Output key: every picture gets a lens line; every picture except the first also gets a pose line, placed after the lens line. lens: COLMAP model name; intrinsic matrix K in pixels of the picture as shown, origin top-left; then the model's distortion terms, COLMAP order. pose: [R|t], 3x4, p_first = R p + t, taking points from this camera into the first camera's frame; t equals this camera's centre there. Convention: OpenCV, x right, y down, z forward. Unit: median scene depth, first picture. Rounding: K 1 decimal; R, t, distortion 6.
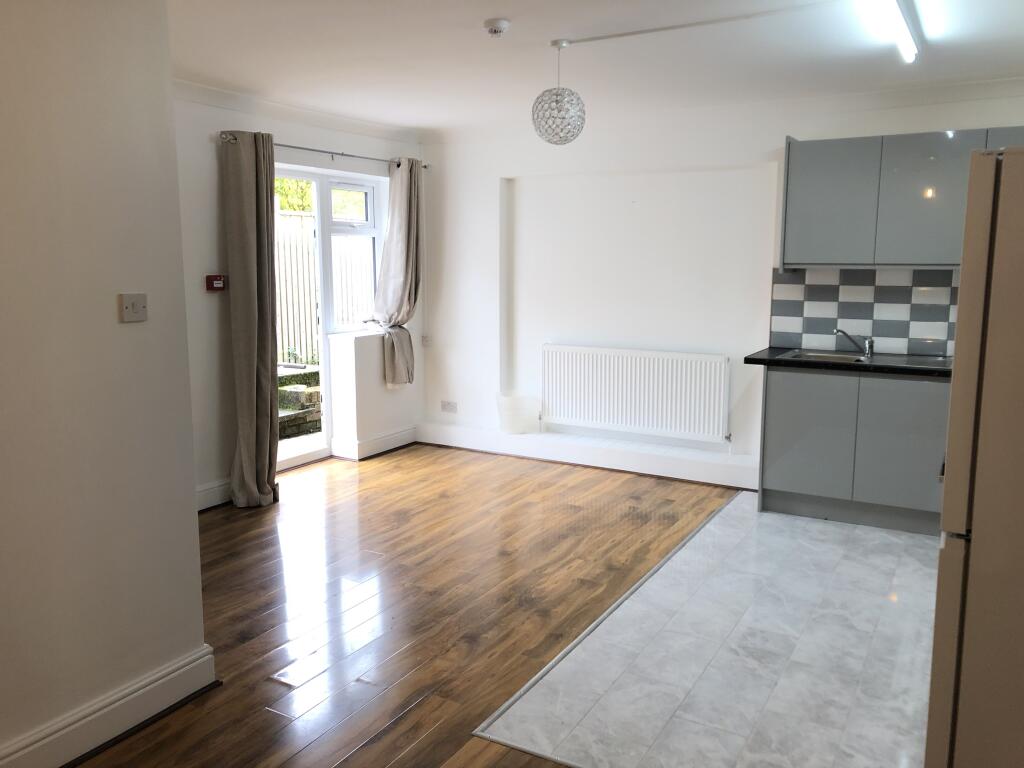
lens RADIAL K [[829.7, 0, 510.7], [0, 829.7, 383.0], [0, 0, 1]] dist [-0.000698, -0.001570]
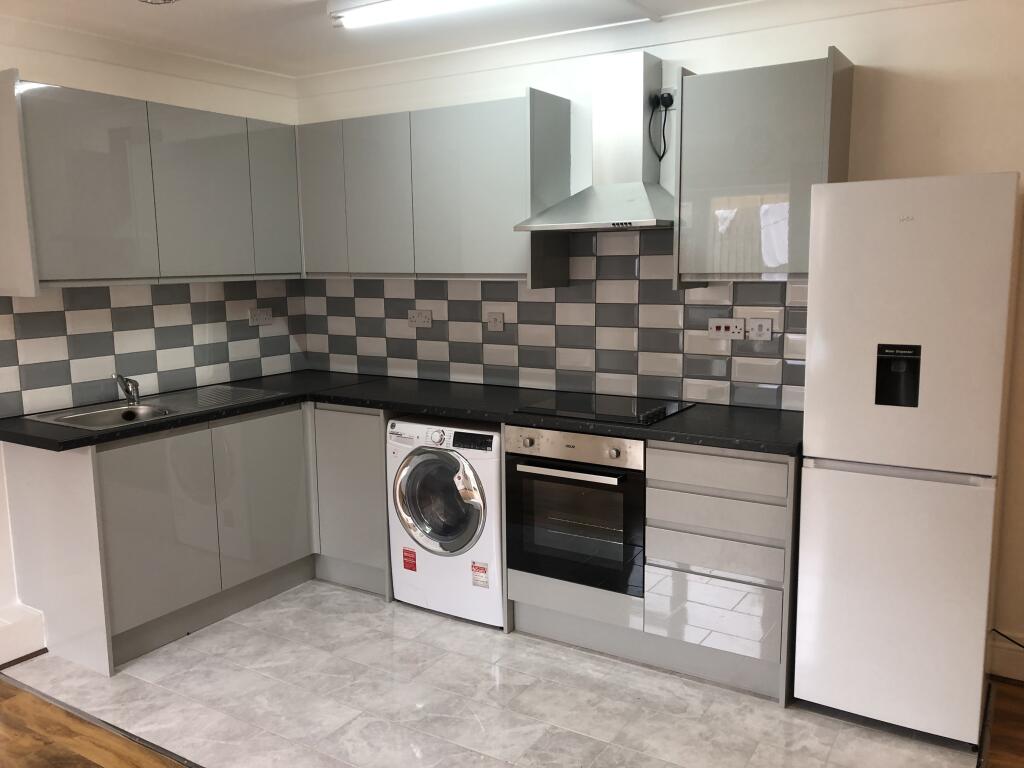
lens RADIAL K [[829.7, 0, 511.1], [0, 829.7, 381.4], [0, 0, 1]] dist [-0.000698, -0.001570]
pose [[0.032177, -0.142747, 0.989236, -0.300764], [0.169809, 0.976140, 0.135334, -0.102656], [-0.984952, 0.163626, 0.055649, 0.686290]]
